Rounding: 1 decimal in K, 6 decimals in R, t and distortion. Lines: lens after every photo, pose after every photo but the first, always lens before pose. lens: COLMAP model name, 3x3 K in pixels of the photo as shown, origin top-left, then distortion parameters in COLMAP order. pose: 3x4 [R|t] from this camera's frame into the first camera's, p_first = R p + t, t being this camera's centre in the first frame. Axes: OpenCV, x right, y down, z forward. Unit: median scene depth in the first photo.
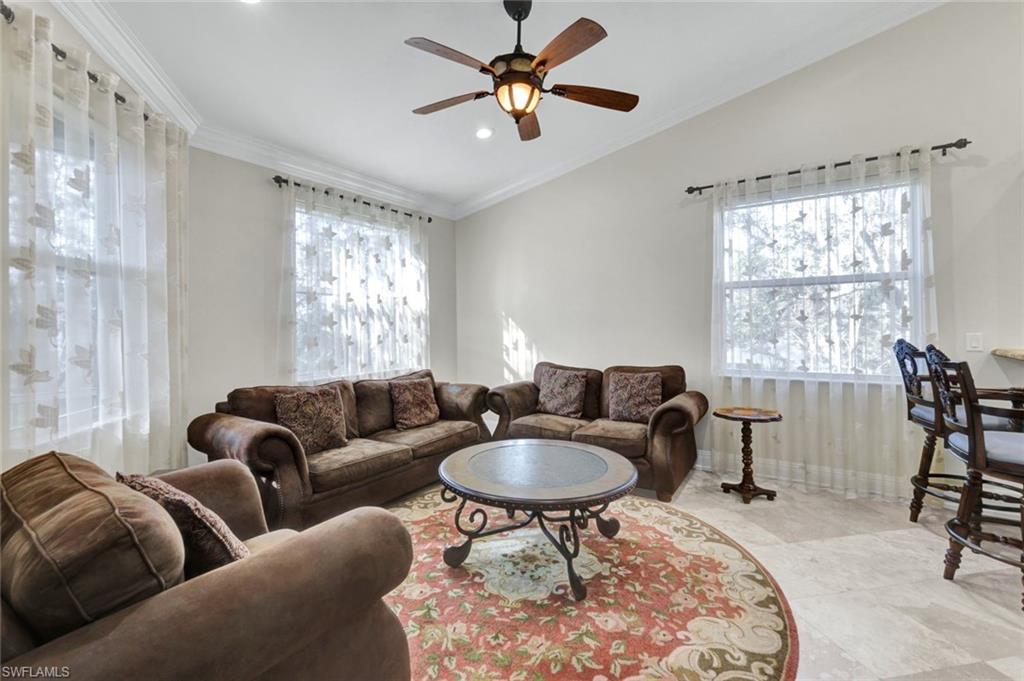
lens RADIAL K [[453.9, 0, 491.4], [0, 453.9, 318.8], [0, 0, 1]] dist [0.003536, -0.000418]
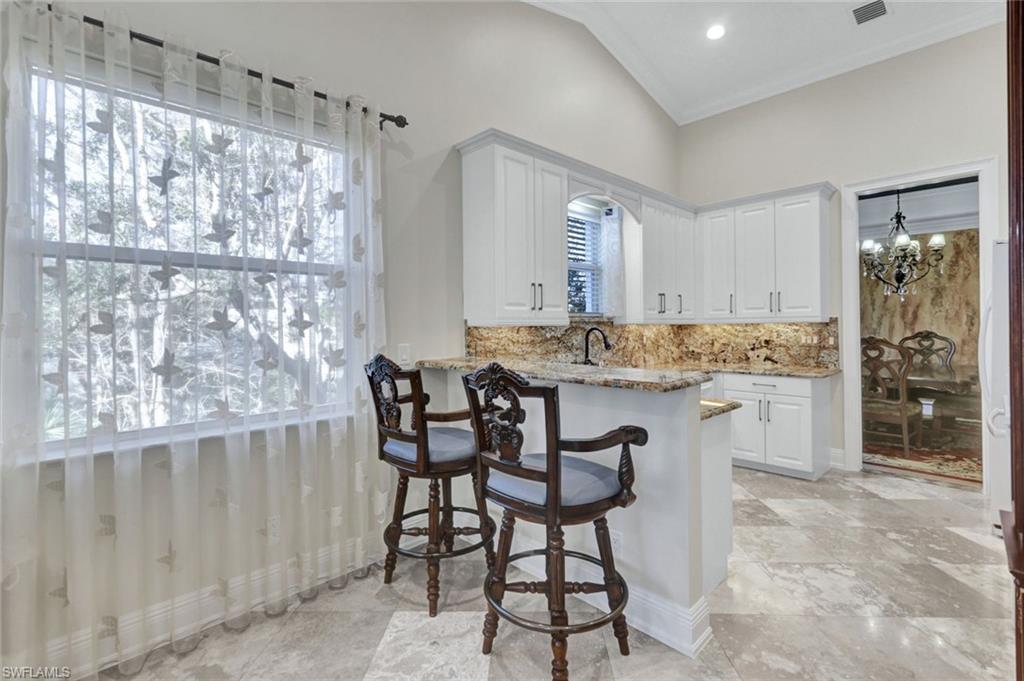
lens RADIAL K [[453.9, 0, 525.5], [0, 453.9, 325.2], [0, 0, 1]] dist [0.003536, -0.000418]
pose [[0.206617, 0.005493, 0.978407, 0.213607], [0.001148, 0.999982, -0.005856, 0.003223], [-0.978421, 0.002333, 0.206607, 0.525147]]
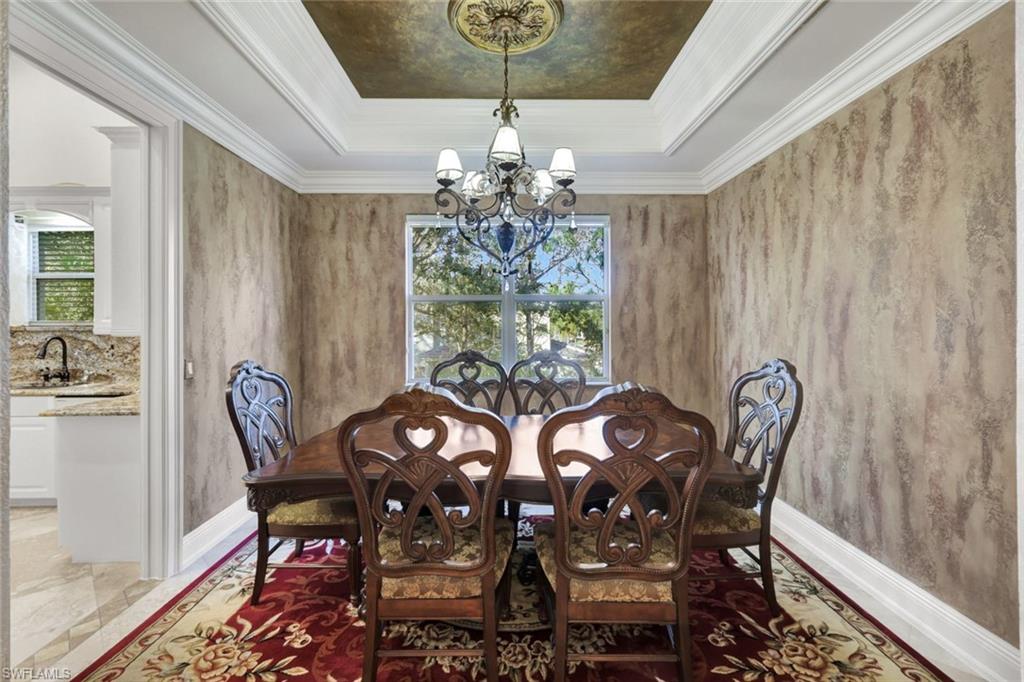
lens RADIAL K [[453.9, 0, 514.1], [0, 453.9, 323.3], [0, 0, 1]] dist [0.003536, -0.000418]
pose [[0.820633, 0.007043, 0.571412, 1.520001], [-0.005923, 0.999975, -0.003820, -0.031926], [-0.571425, -0.000250, 0.820654, -0.921399]]
